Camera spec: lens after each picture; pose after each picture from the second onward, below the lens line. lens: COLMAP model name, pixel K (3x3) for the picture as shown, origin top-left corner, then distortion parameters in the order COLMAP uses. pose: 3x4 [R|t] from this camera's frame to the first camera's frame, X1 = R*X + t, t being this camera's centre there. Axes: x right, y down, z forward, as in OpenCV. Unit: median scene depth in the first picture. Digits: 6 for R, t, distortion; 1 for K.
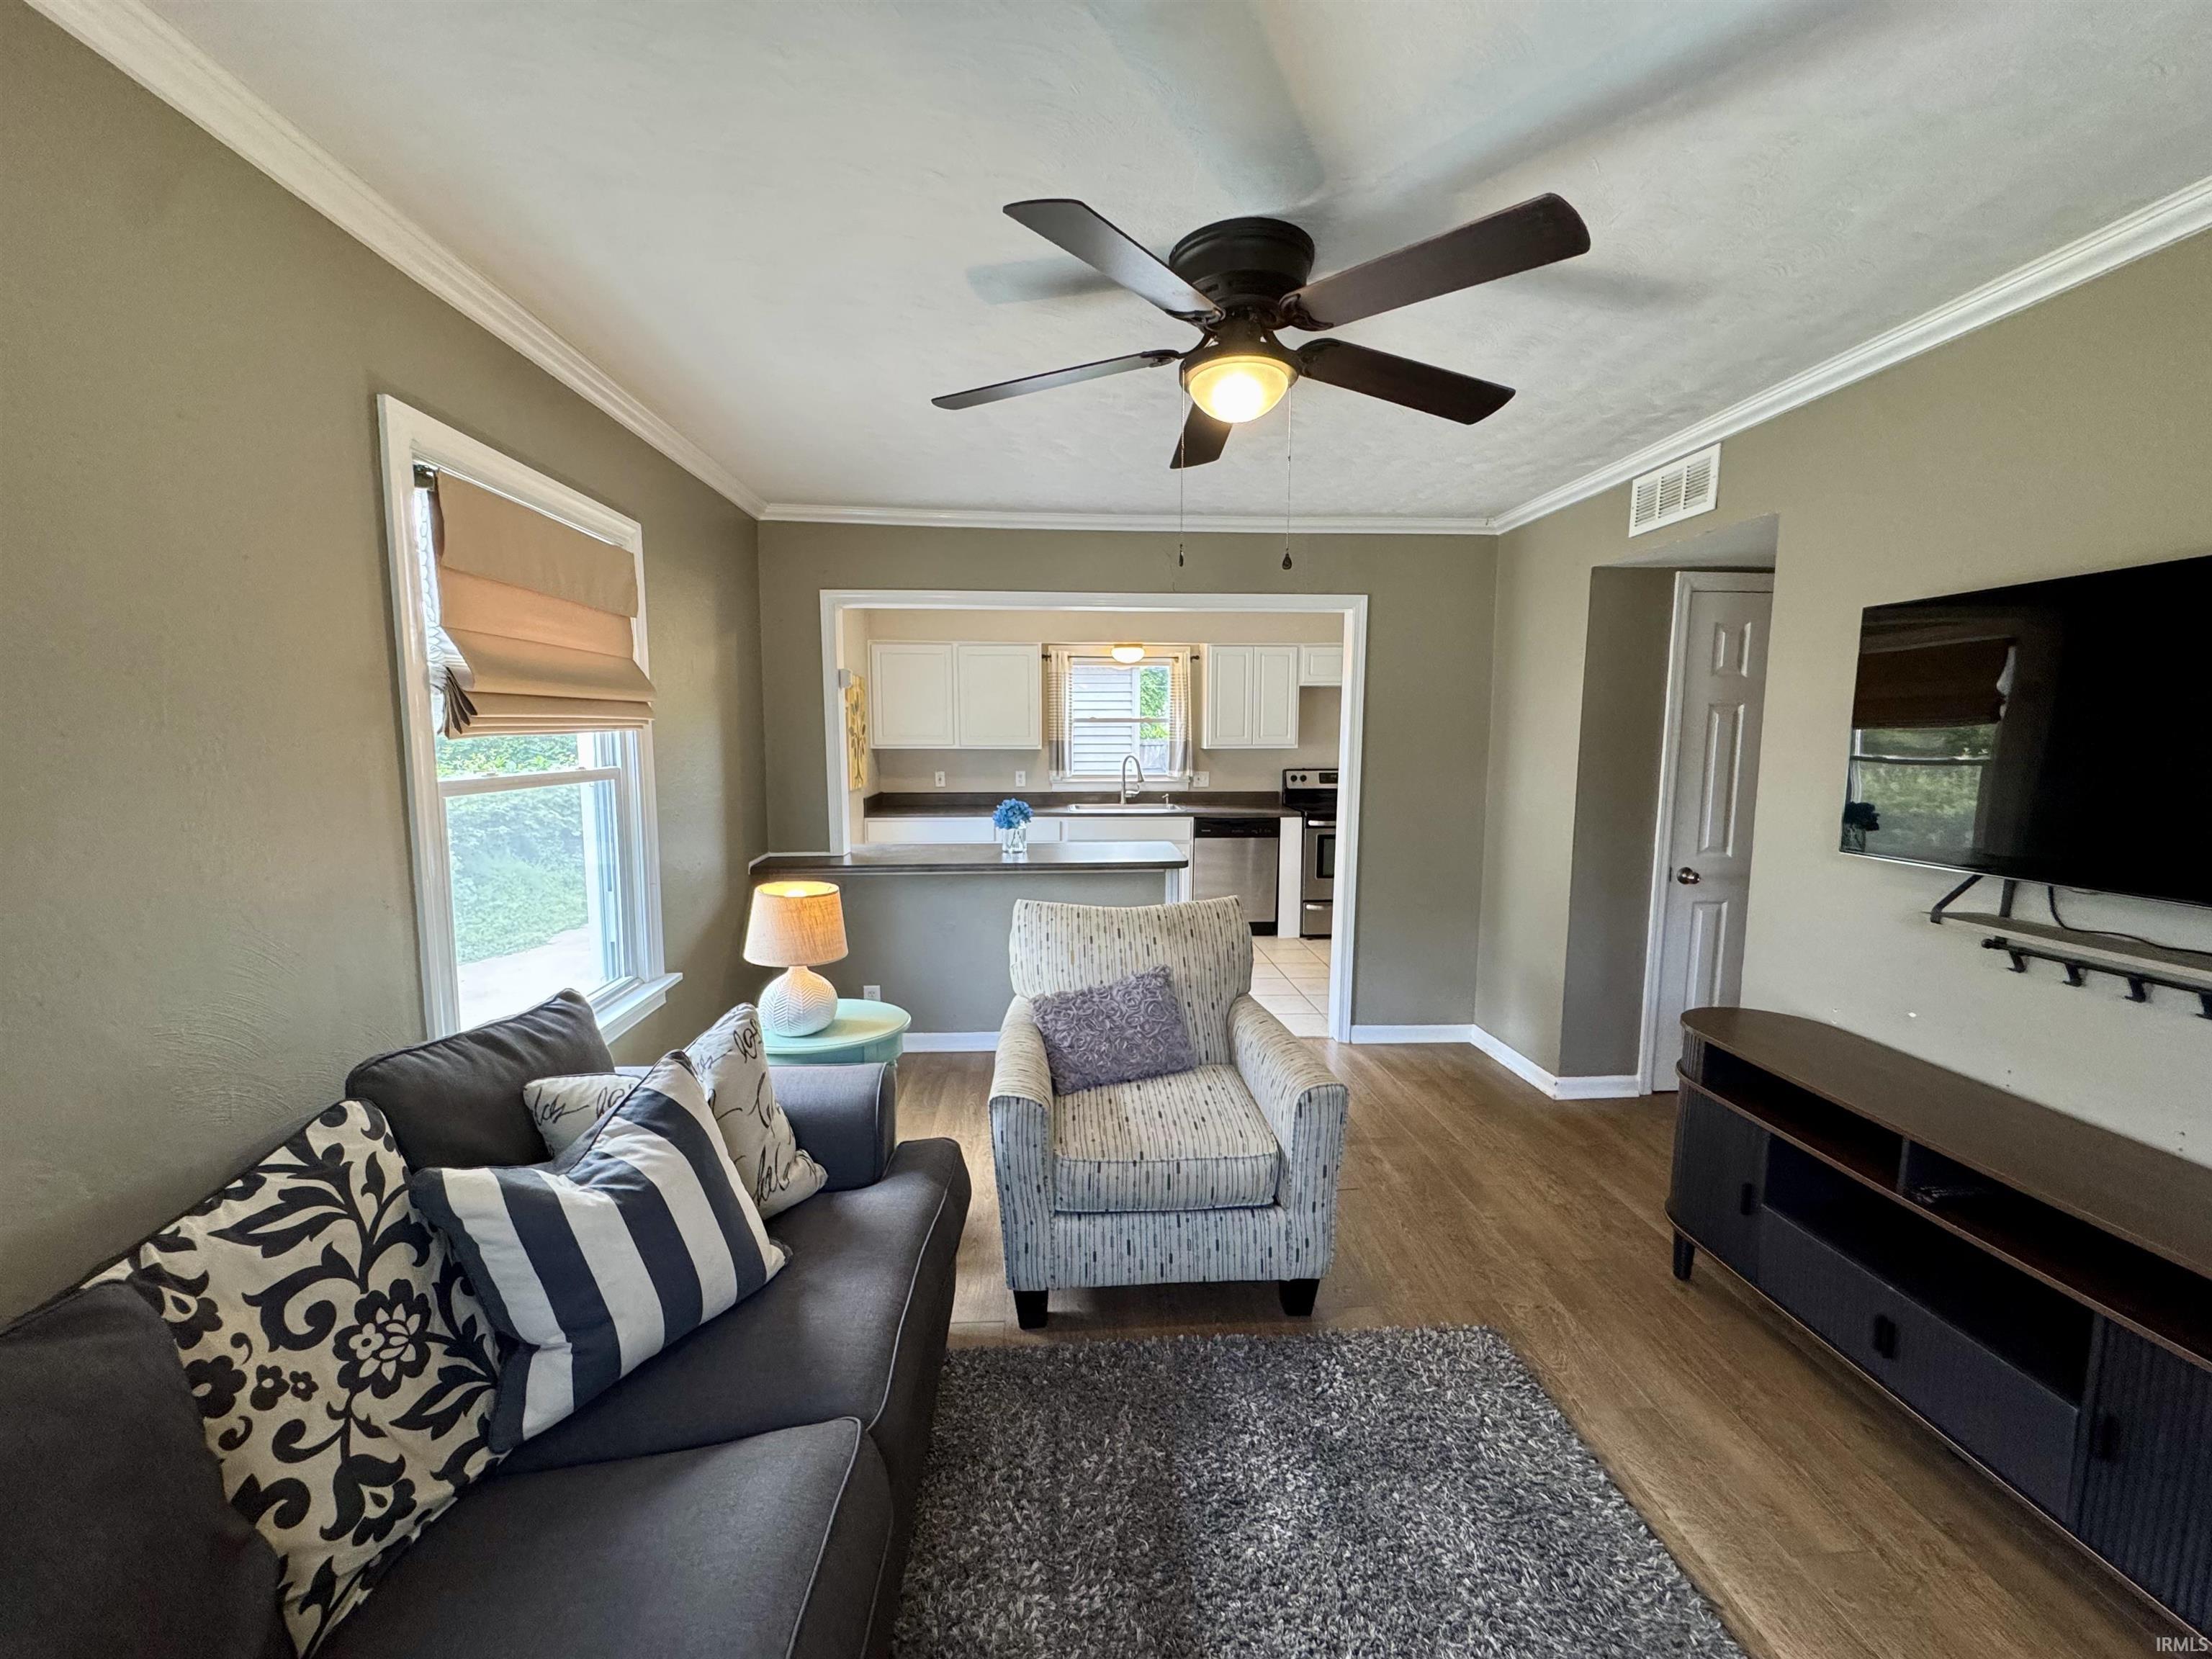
lens RADIAL K [[884.3, 0, 1103.3], [0, 884.3, 828.8], [0, 0, 1]] dist [-0.003421, 0.000293]
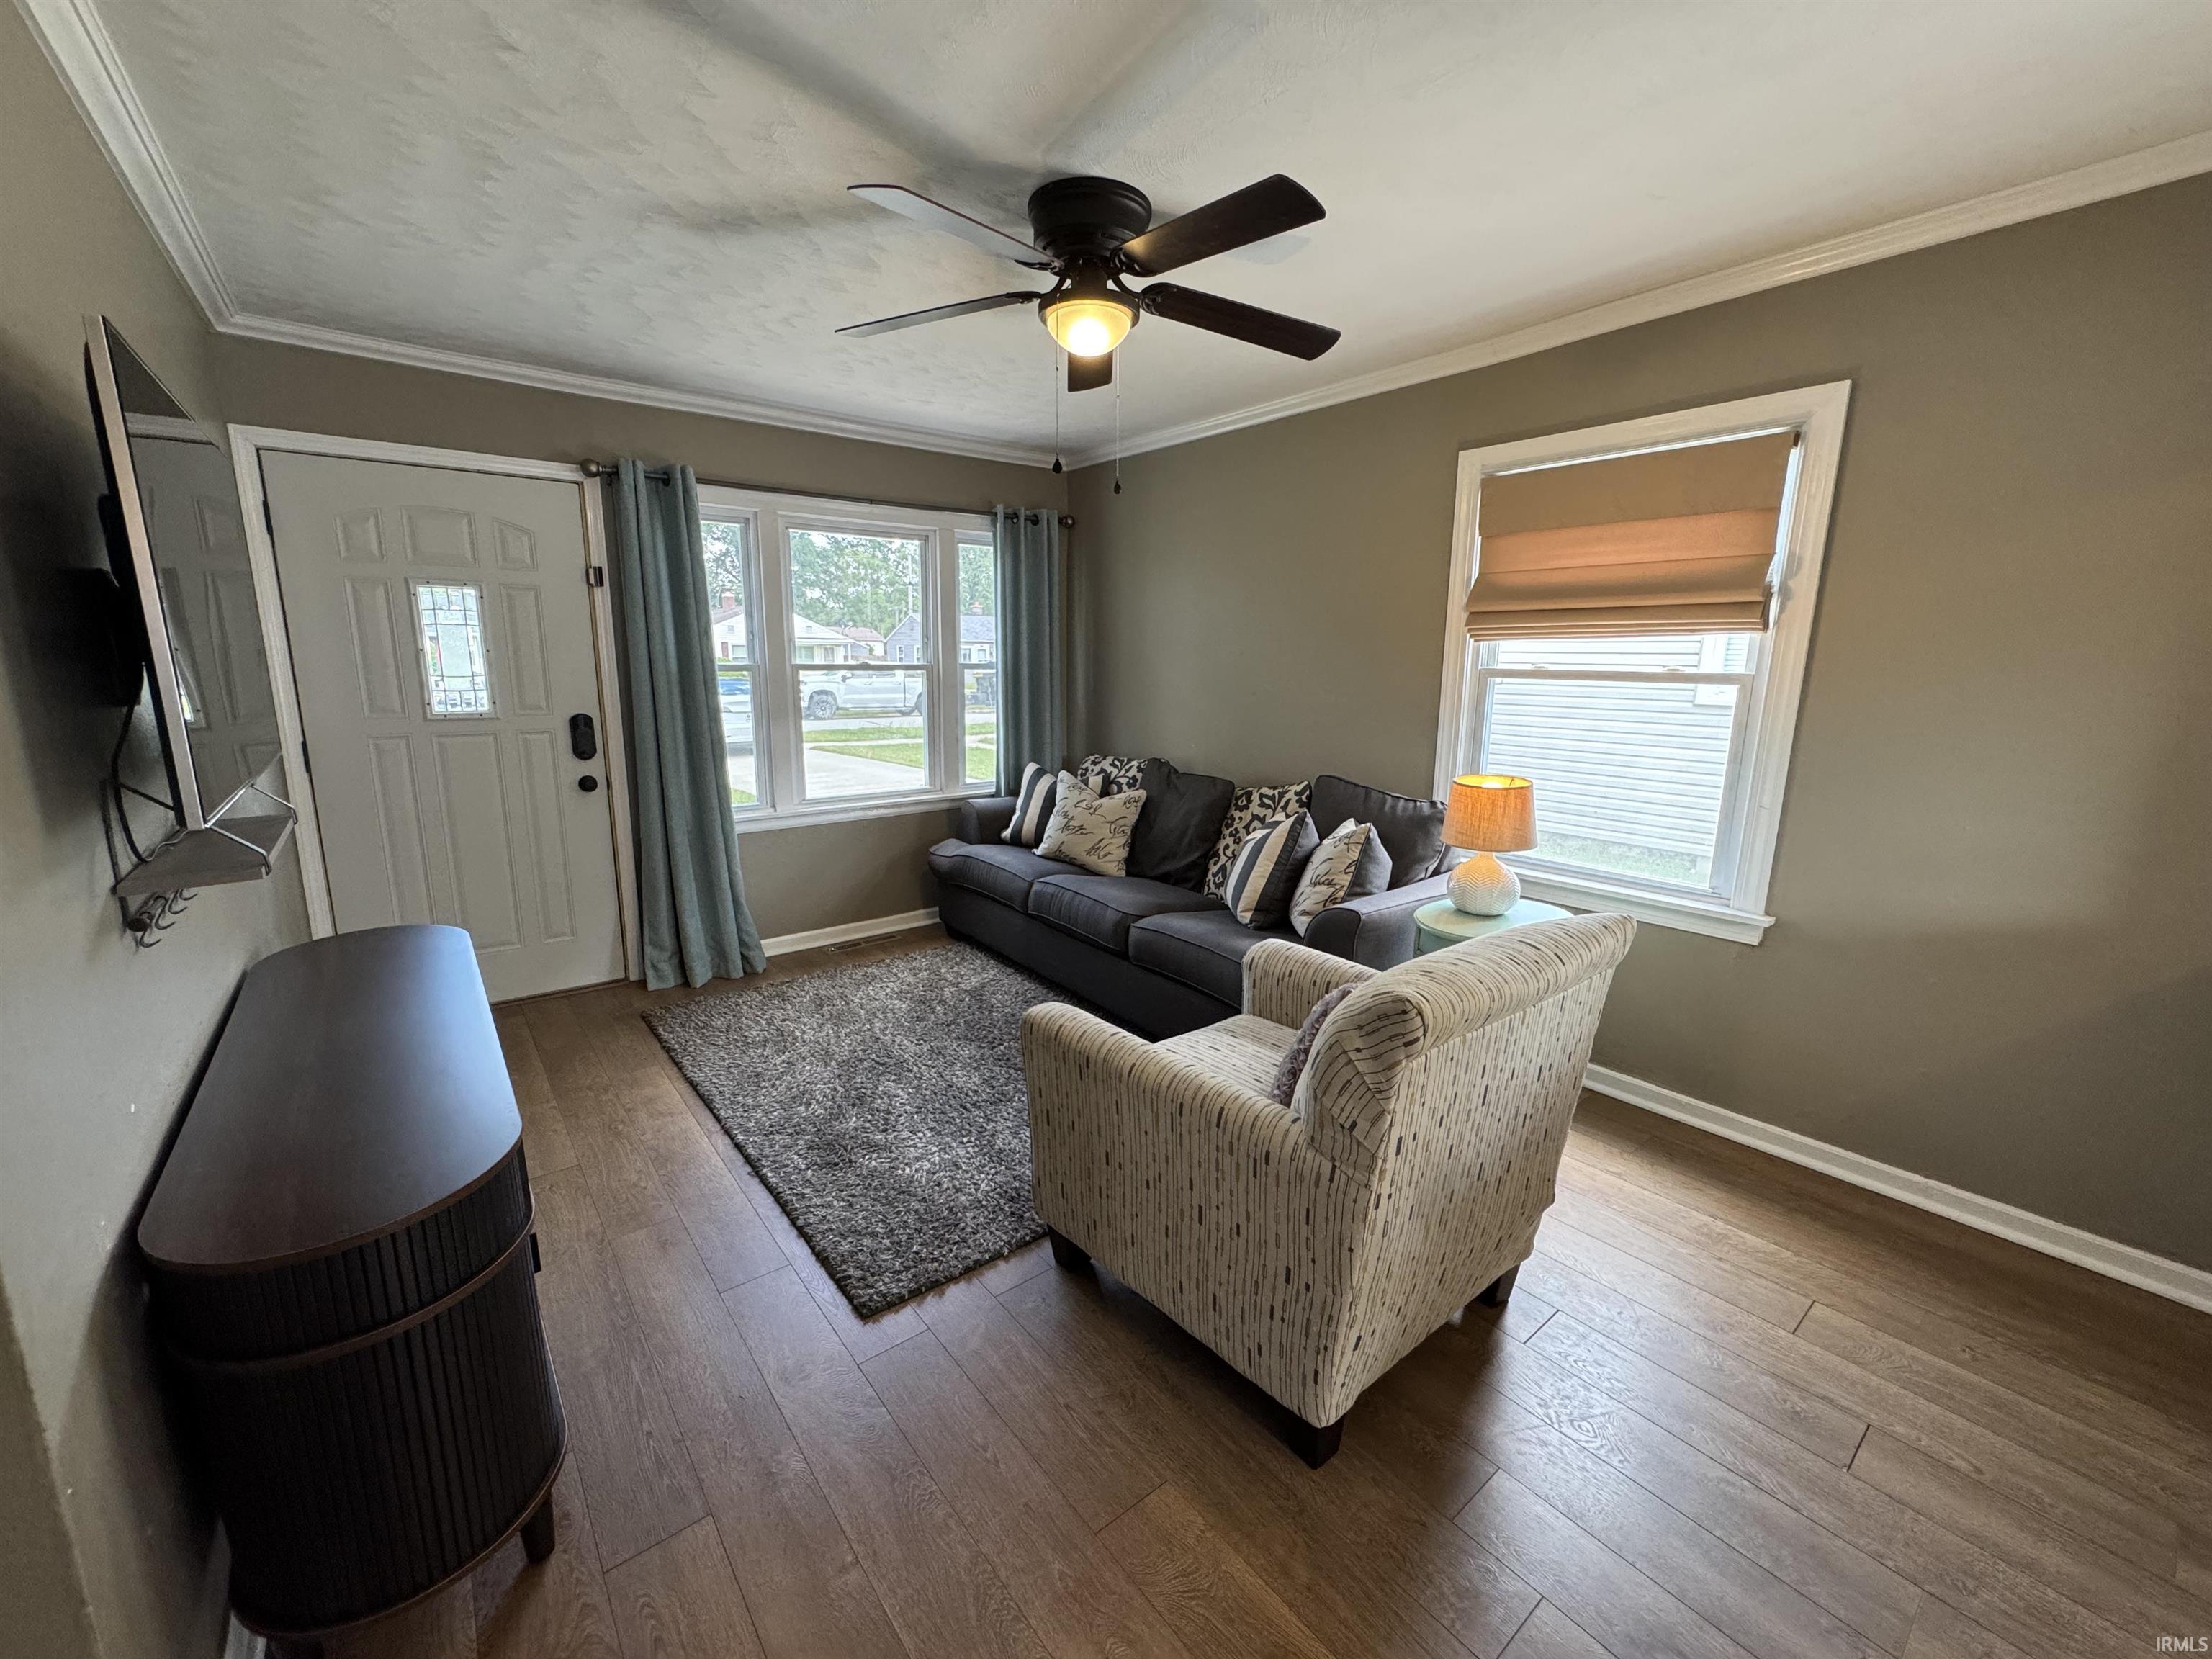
lens RADIAL K [[884.3, 0, 1103.3], [0, 884.3, 828.8], [0, 0, 1]] dist [-0.003421, 0.000293]
pose [[-0.823194, 0.101697, -0.558578, 0.835628], [-0.071341, 0.957502, 0.279464, -0.183762], [0.563261, 0.269902, -0.780955, 2.048176]]
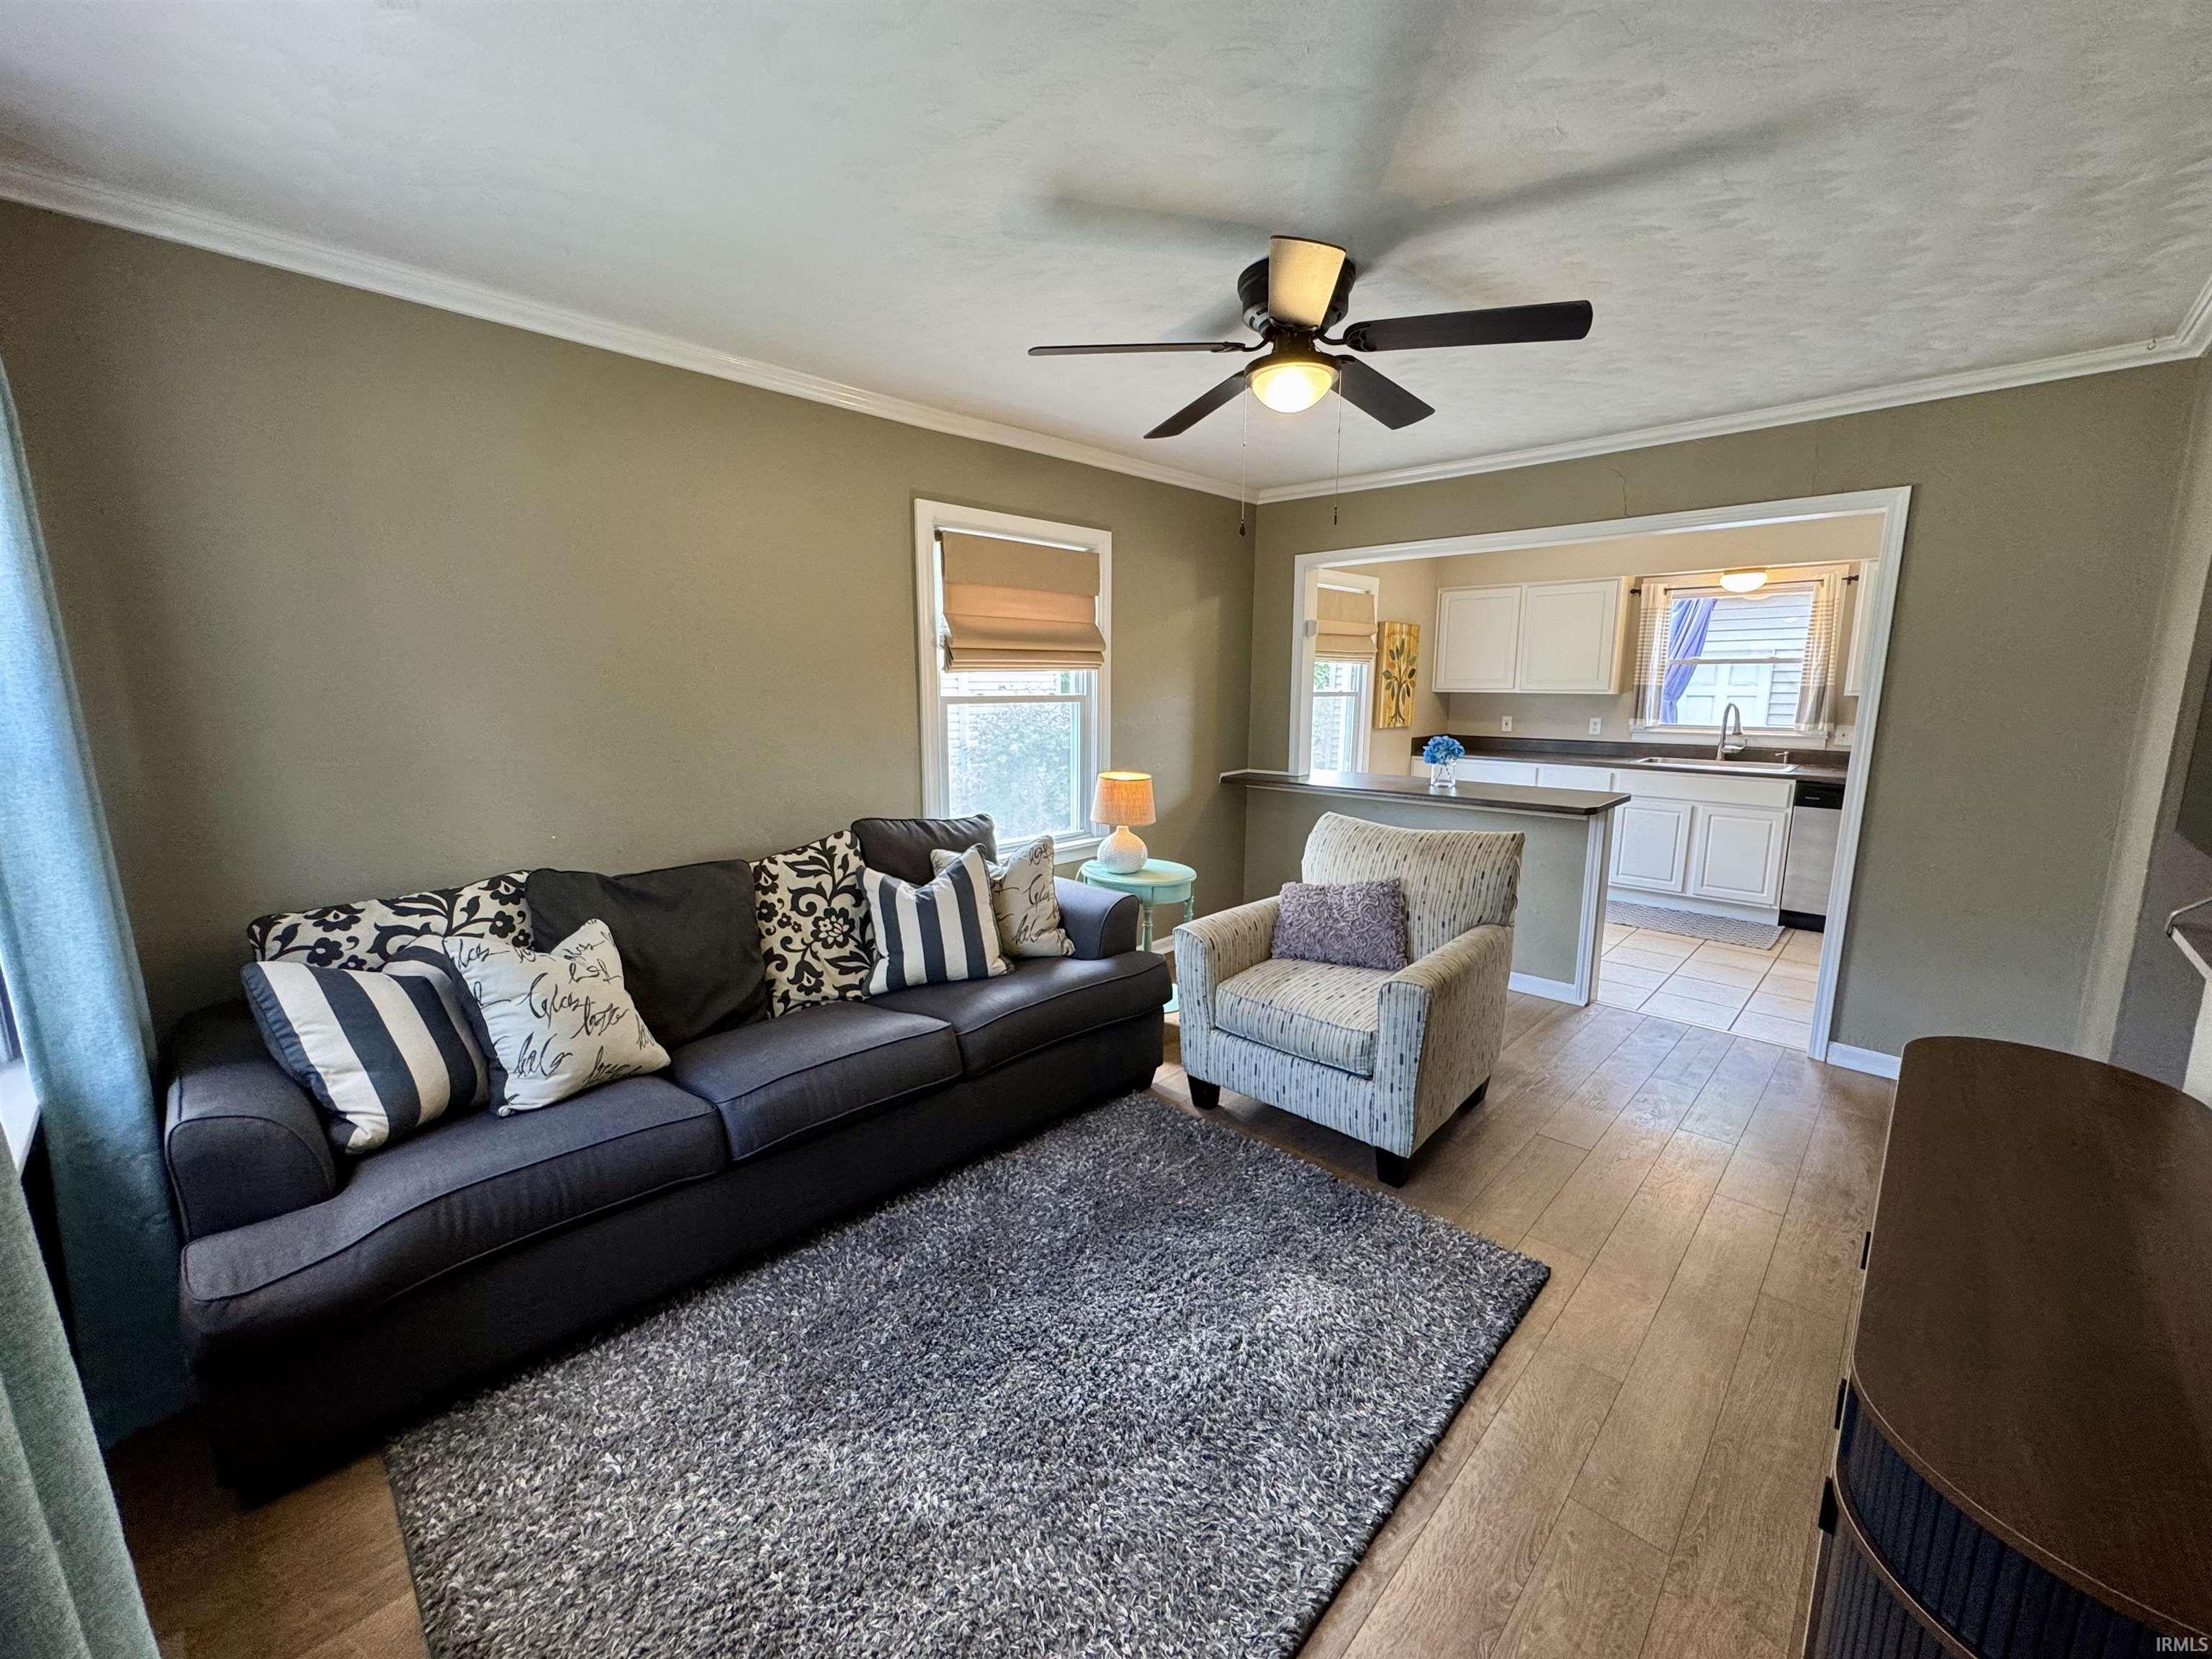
lens RADIAL K [[884.3, 0, 1103.3], [0, 884.3, 828.8], [0, 0, 1]] dist [-0.003421, 0.000293]
pose [[0.673935, 0.120744, -0.728857, 0.933835], [-0.080928, 0.992683, 0.089620, 0.033737], [0.734345, -0.001413, 0.678775, -0.045425]]
